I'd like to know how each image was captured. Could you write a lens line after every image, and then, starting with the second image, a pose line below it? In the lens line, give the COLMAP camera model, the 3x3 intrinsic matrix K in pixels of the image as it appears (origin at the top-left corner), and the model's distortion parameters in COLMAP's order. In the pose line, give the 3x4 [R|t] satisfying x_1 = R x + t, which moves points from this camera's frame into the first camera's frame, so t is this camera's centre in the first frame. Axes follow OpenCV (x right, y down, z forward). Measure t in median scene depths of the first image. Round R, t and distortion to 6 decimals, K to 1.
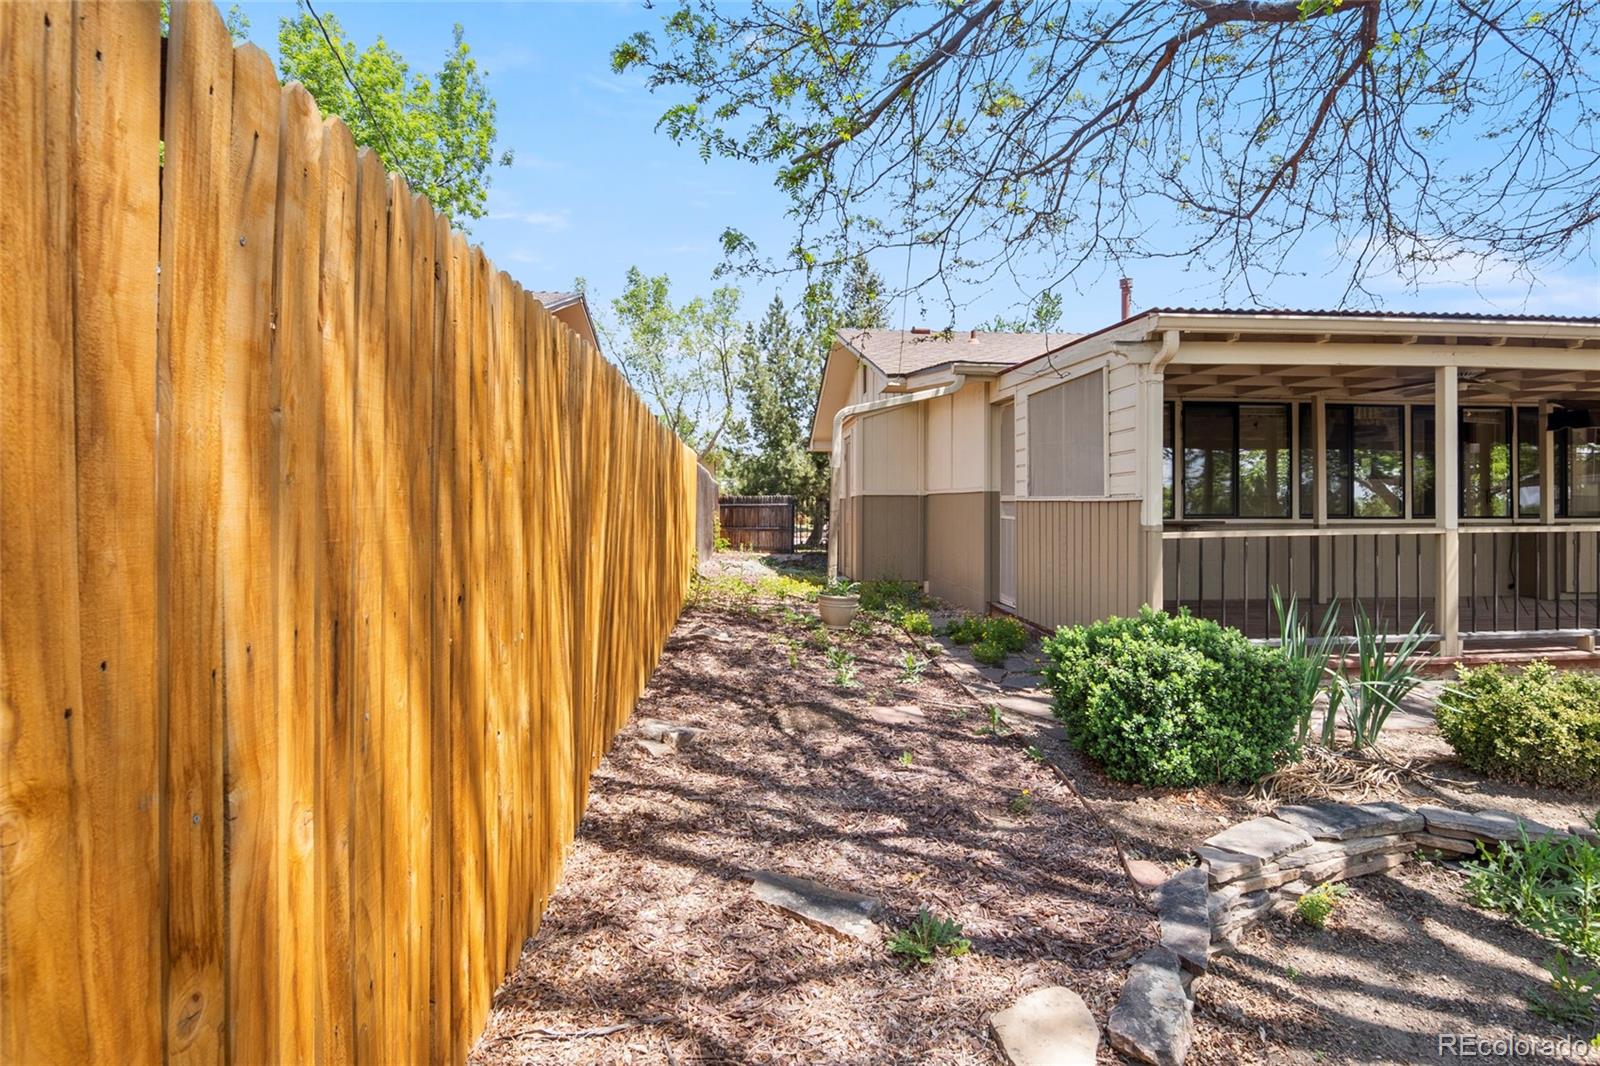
lens RADIAL K [[817.8, 0, 796.3], [0, 817.8, 511.7], [0, 0, 1]] dist [-0.001787, -0.006514]
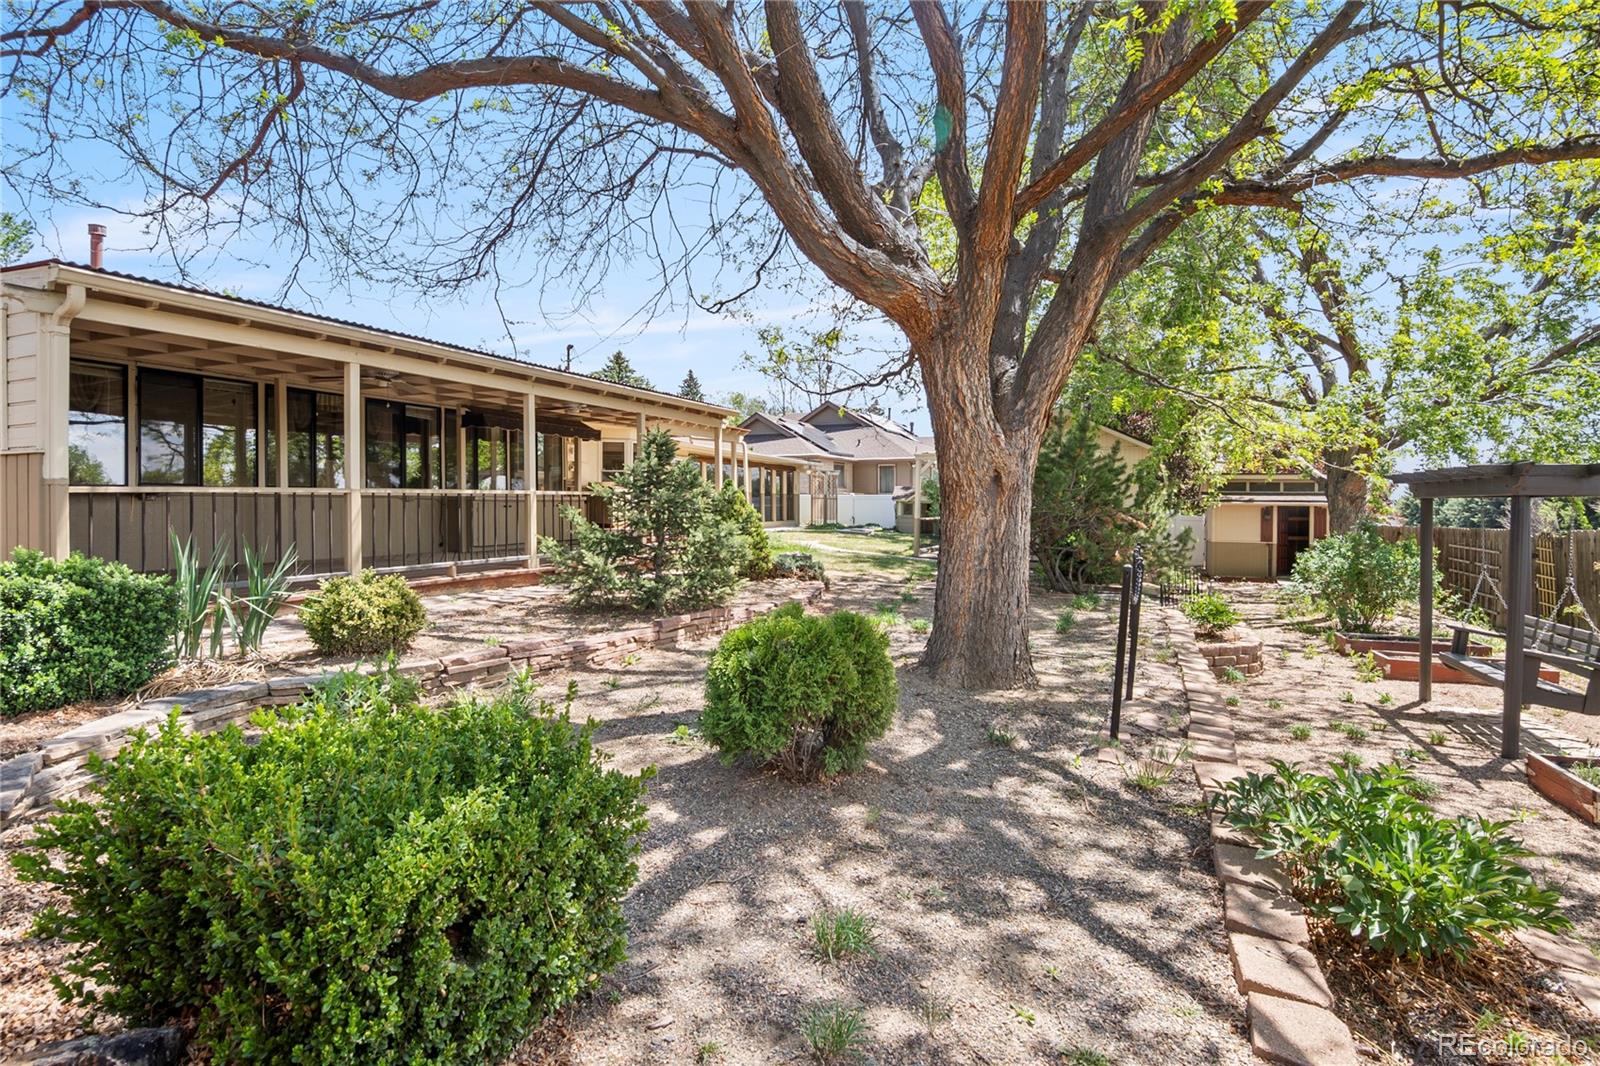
lens RADIAL K [[817.8, 0, 796.3], [0, 817.8, 511.7], [0, 0, 1]] dist [-0.001787, -0.006514]
pose [[0.485918, -0.008969, 0.873958, 0.017497], [0.000386, 0.999949, 0.010047, 0.068787], [-0.874004, -0.004544, 0.485897, -0.379082]]
